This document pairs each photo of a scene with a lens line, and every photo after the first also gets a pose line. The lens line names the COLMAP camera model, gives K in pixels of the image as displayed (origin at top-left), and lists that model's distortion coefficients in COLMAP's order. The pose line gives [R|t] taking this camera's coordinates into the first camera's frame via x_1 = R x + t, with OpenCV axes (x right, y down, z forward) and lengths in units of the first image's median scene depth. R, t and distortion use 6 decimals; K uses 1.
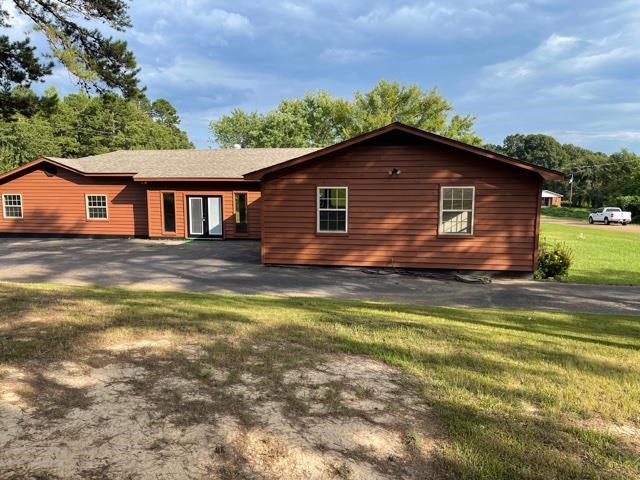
lens RADIAL K [[484.2, 0, 320.2], [0, 484.2, 240.0], [0, 0, 1]] dist [0.031087, -0.016283]
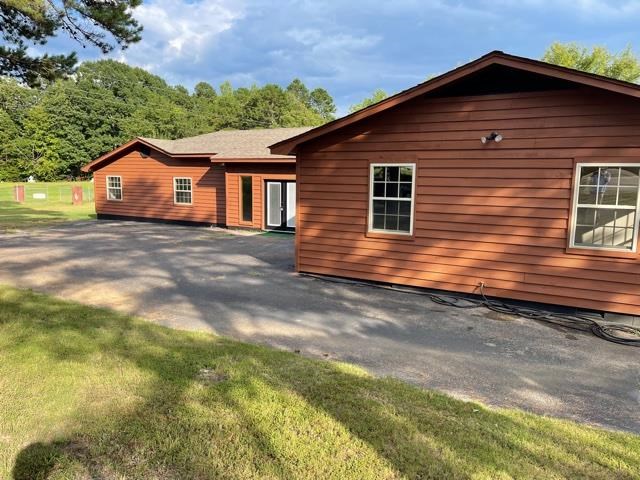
lens RADIAL K [[484.2, 0, 319.7], [0, 484.2, 238.5], [0, 0, 1]] dist [0.031087, -0.016283]
pose [[0.941110, 0.056694, -0.333314, 0.102953], [-0.052493, 0.998388, 0.021603, -0.011792], [0.334001, -0.002834, 0.942569, 0.230242]]
